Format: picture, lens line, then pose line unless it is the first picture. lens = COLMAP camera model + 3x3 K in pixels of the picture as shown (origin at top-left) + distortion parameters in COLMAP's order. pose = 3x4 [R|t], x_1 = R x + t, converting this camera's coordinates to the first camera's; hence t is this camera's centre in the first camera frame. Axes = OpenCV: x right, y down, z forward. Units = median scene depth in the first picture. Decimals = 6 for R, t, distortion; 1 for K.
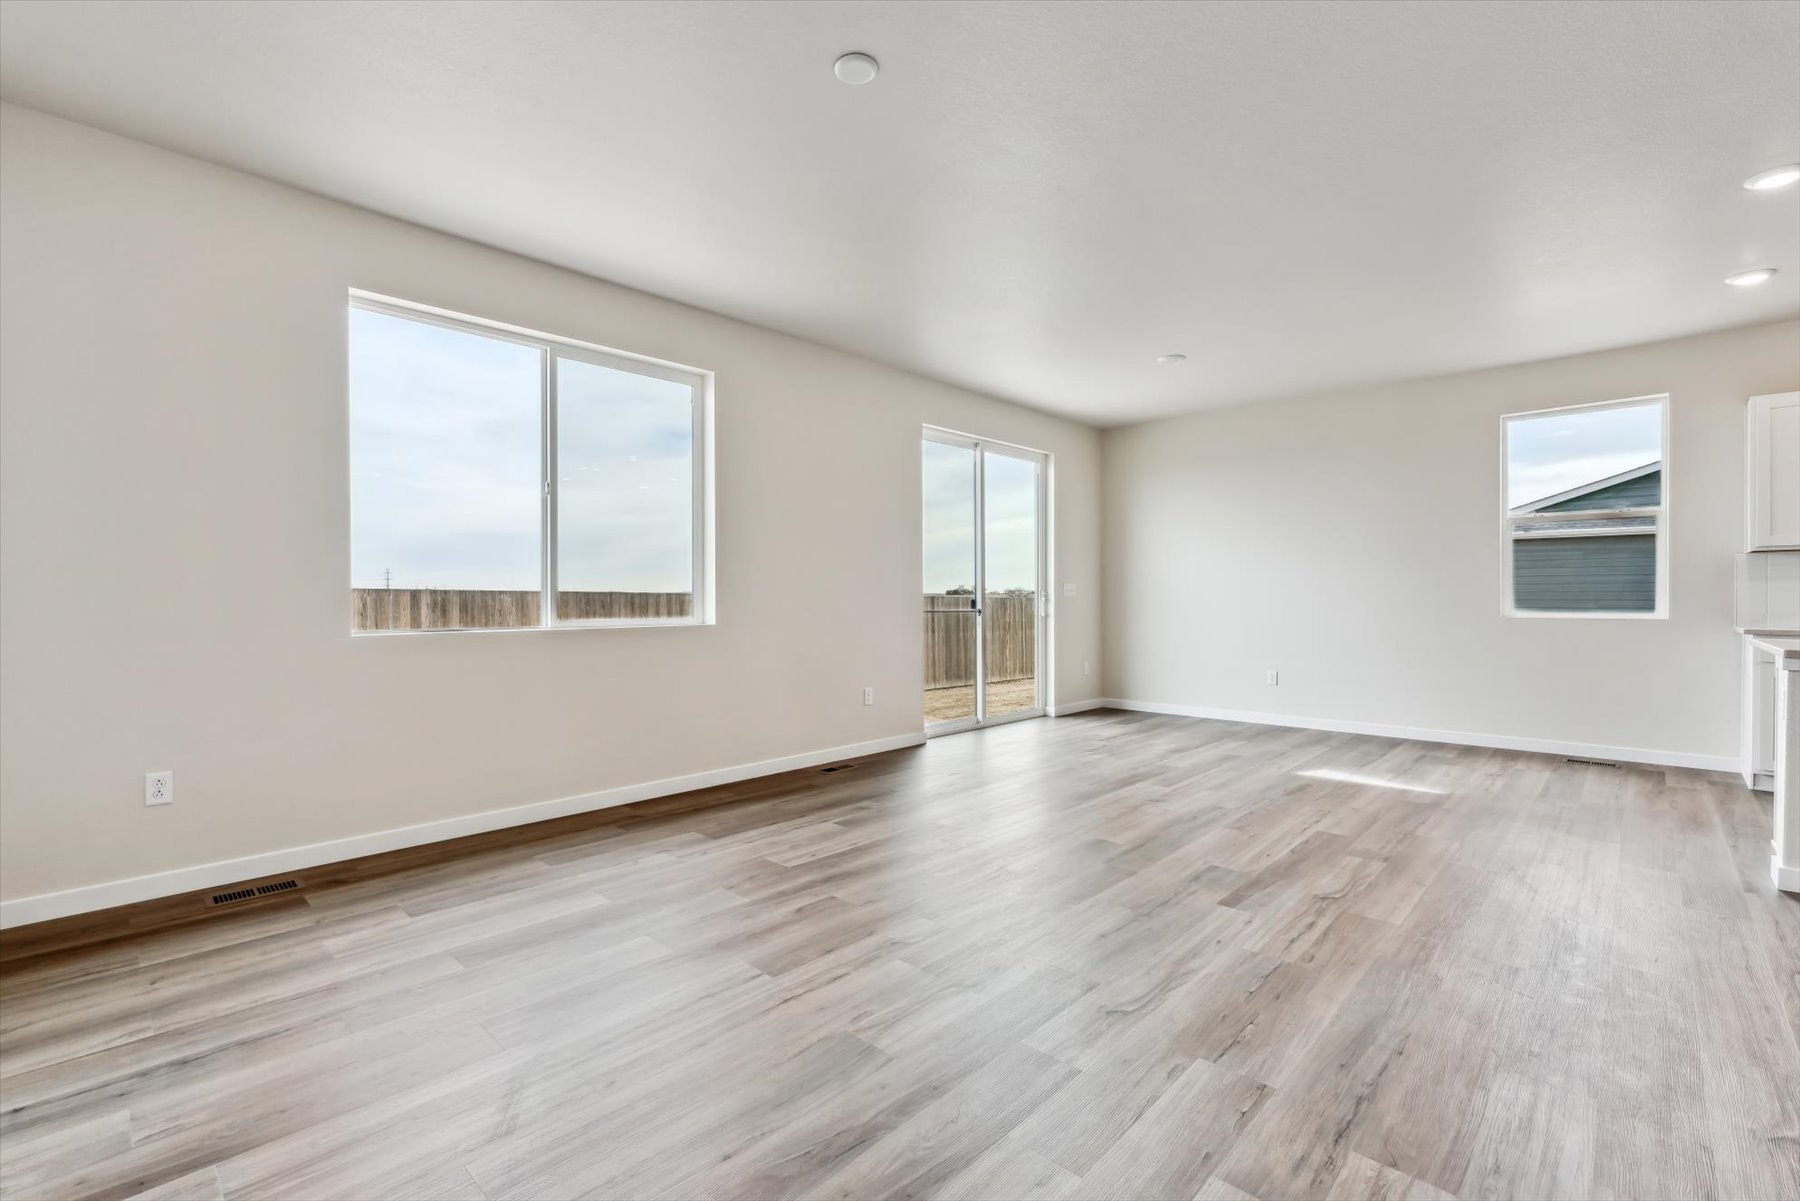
lens RADIAL K [[811.8, 0, 895.6], [0, 811.8, 600.9], [0, 0, 1]] dist [-0.011159, -0.000011]
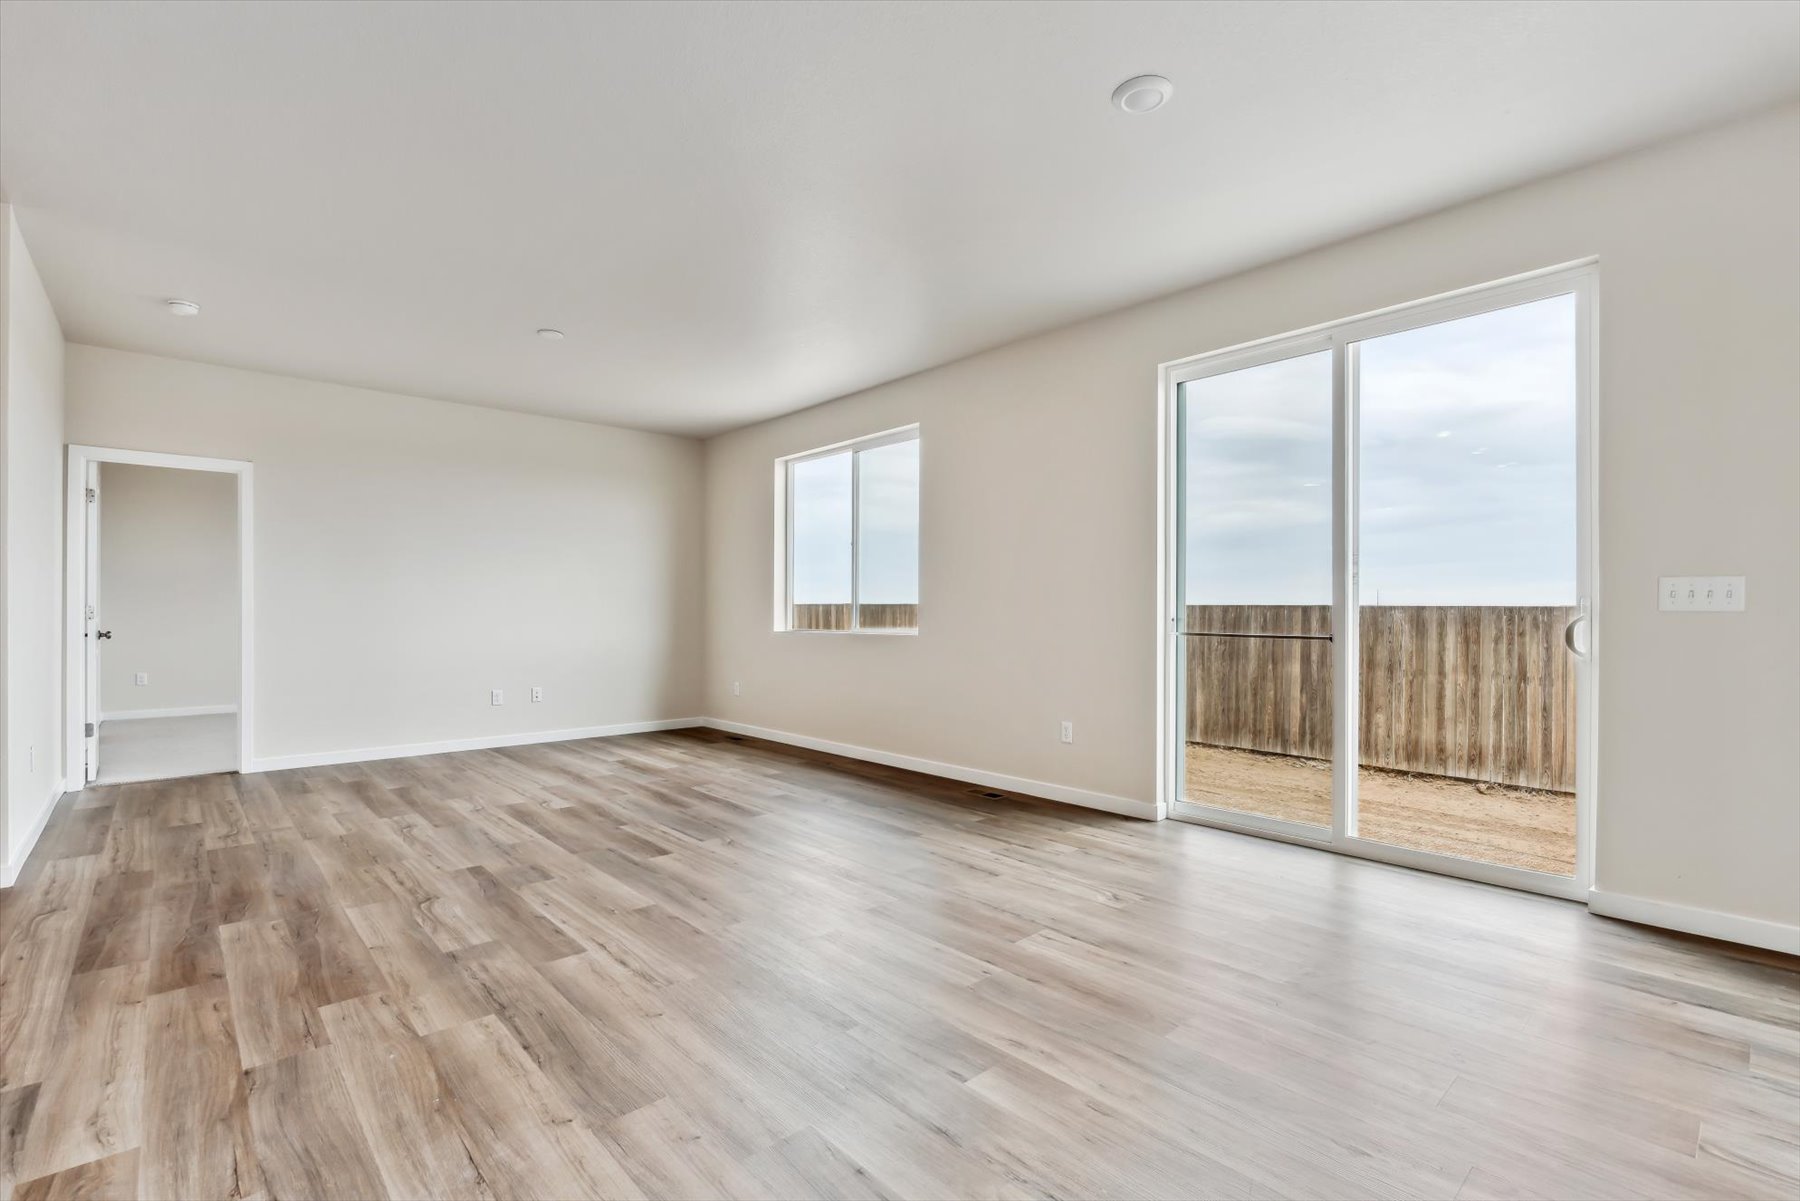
lens RADIAL K [[811.8, 0, 895.6], [0, 811.8, 600.9], [0, 0, 1]] dist [-0.011159, -0.000011]
pose [[-0.087220, -0.014630, -0.996082, 1.064857], [-0.006152, 0.999881, -0.014147, -0.004115], [0.996170, 0.004894, -0.087299, 1.182863]]
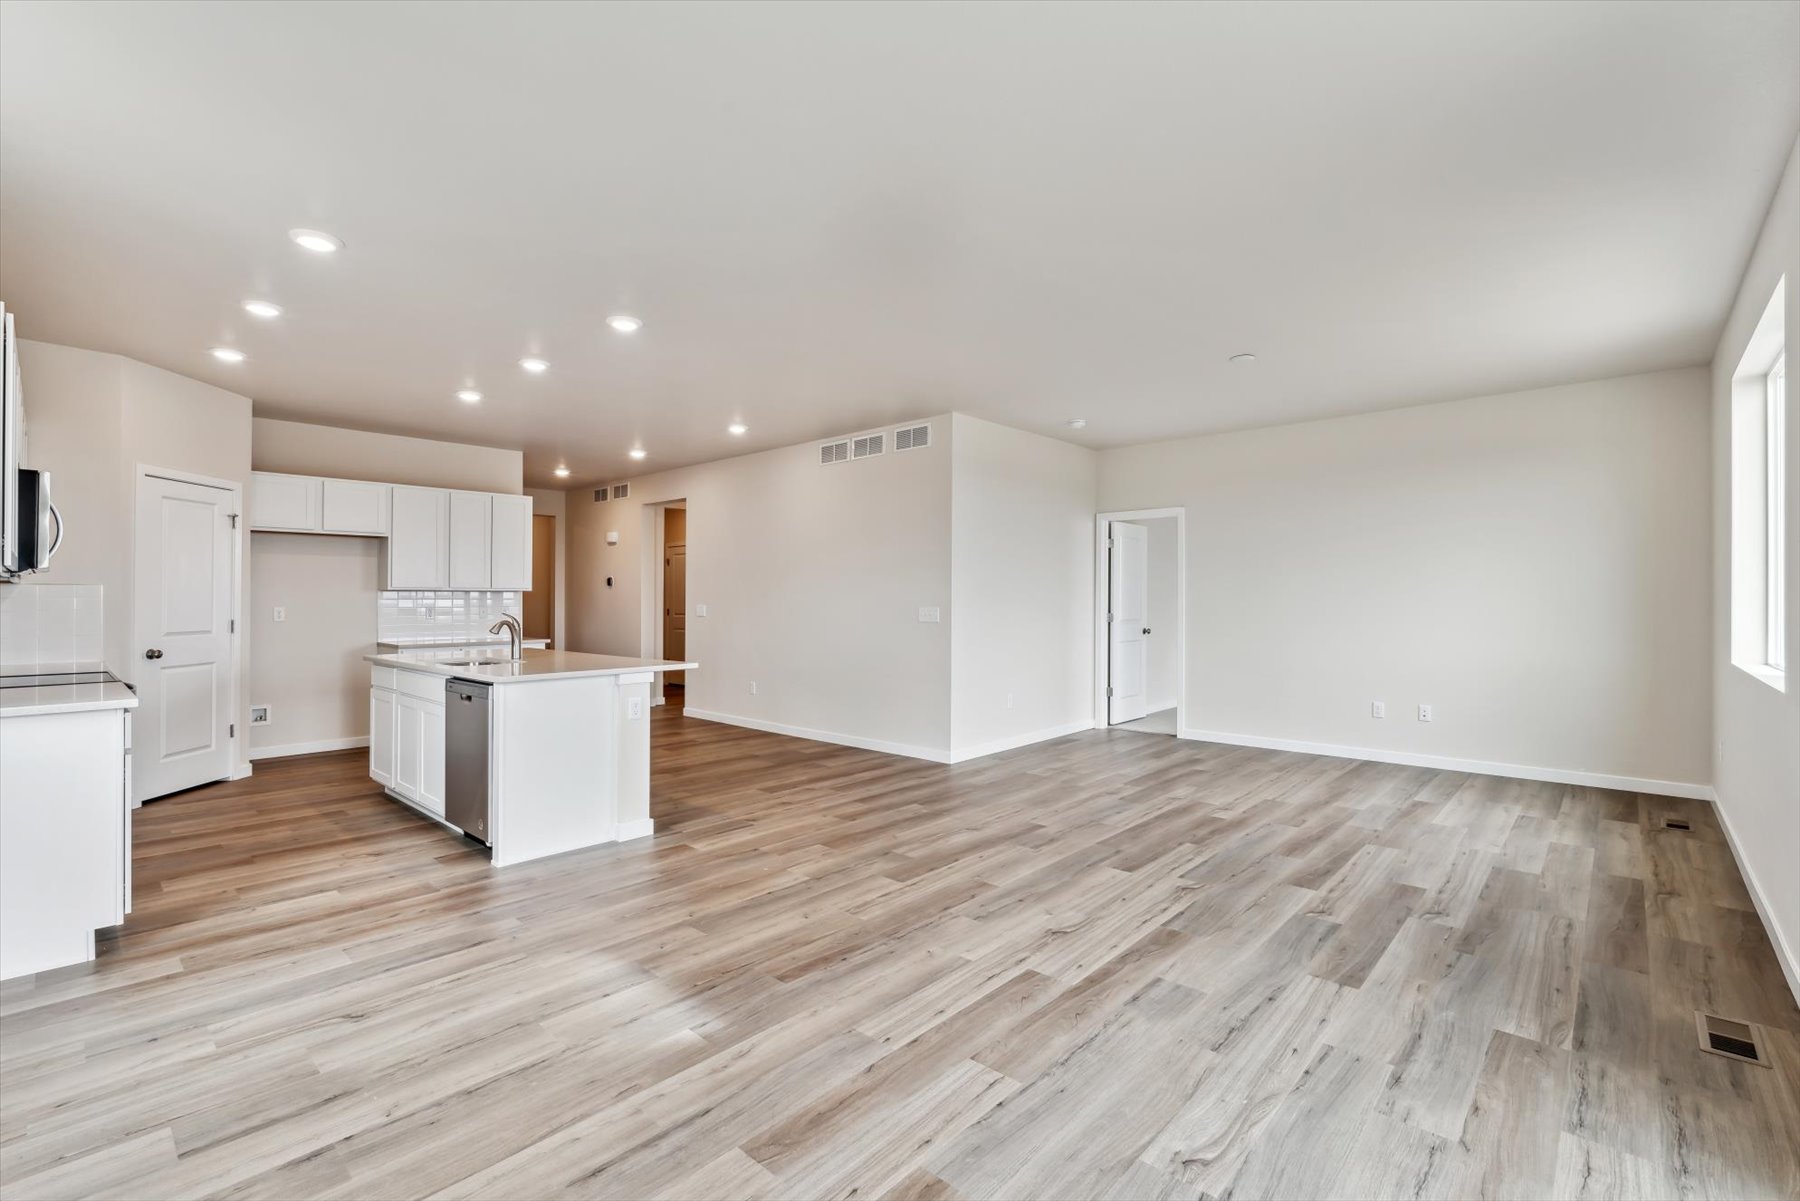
lens RADIAL K [[780.9, 0, 900.0], [0, 780.9, 600.5], [0, 0, 1]] dist [-0.009577, -0.000257]
pose [[-0.999956, 0.003026, -0.008905, 0.477151], [0.002988, 0.999986, 0.004312, -0.048490], [0.008918, 0.004285, -0.999951, 1.724603]]
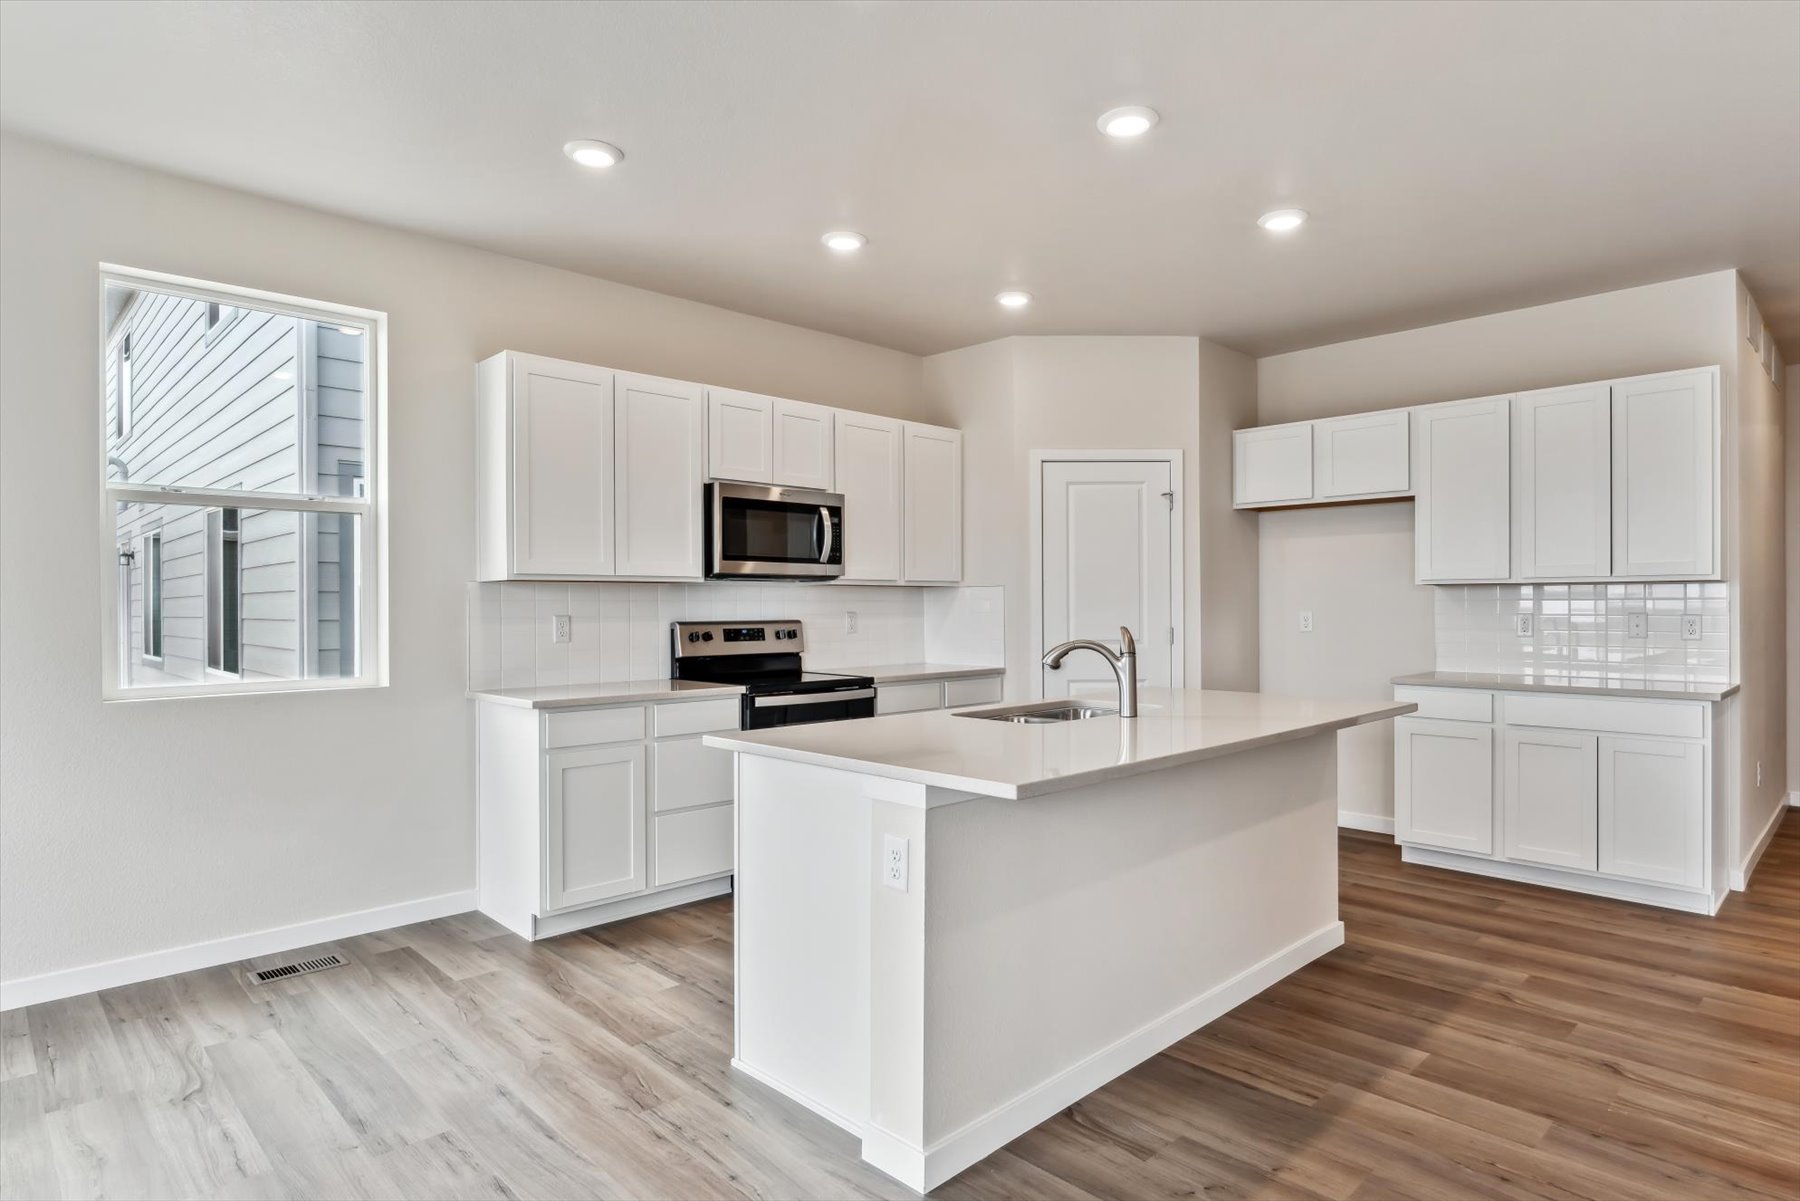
lens RADIAL K [[984.9, 0, 900.0], [0, 984.9, 600.5], [0, 0, 1]] dist [-0.006004, 0.000288]
pose [[0.043423, 0.004671, 0.999046, 0.284153], [0.006210, 0.999968, -0.004945, -0.044571], [-0.999037, 0.006419, 0.043393, 0.696607]]
